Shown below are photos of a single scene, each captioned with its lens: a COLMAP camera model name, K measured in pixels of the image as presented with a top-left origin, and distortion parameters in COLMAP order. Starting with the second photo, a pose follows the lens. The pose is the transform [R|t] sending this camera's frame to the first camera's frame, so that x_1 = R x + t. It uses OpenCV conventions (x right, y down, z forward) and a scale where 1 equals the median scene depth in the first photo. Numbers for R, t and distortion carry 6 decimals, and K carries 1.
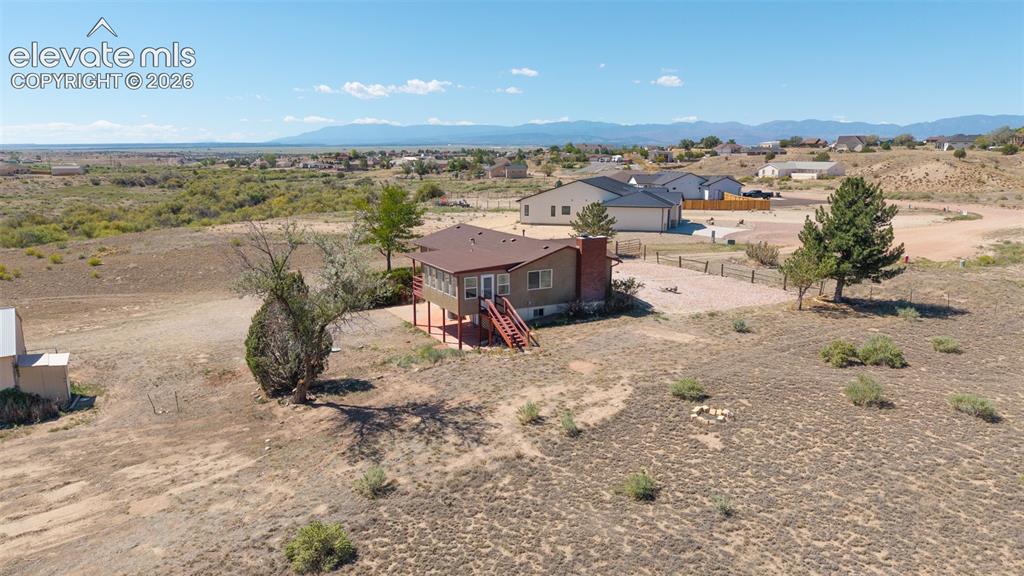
lens RADIAL K [[725.6, 0, 512.0], [0, 725.6, 288.0], [0, 0, 1]] dist [0.025982, -0.031356]
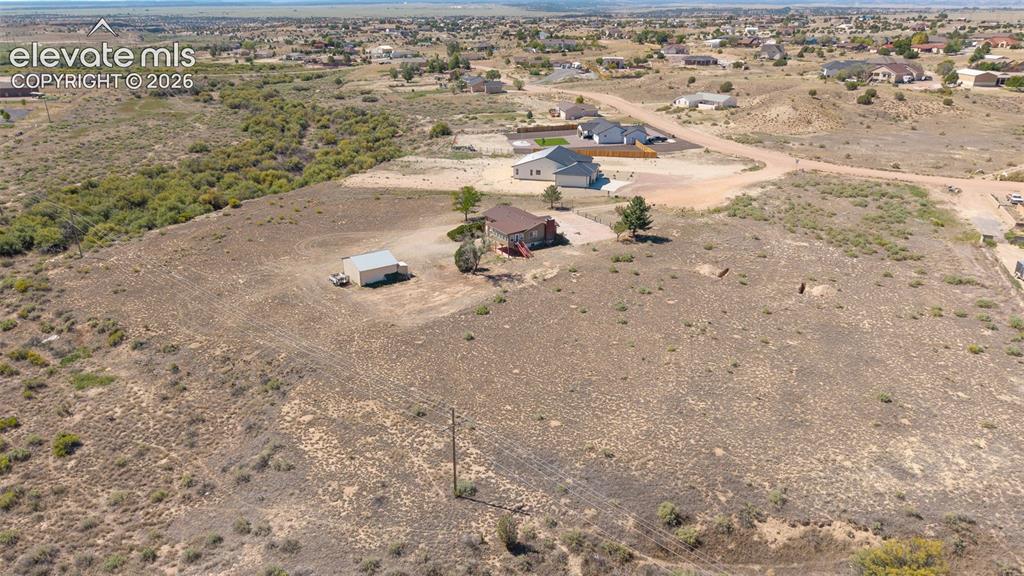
lens RADIAL K [[725.6, 0, 512.0], [0, 725.6, 288.0], [0, 0, 1]] dist [0.025982, -0.031356]
pose [[0.998759, -0.020798, 0.045250, -0.196371], [0.012457, 0.984069, 0.177348, -0.336785], [-0.048218, -0.176564, 0.983107, -2.093488]]
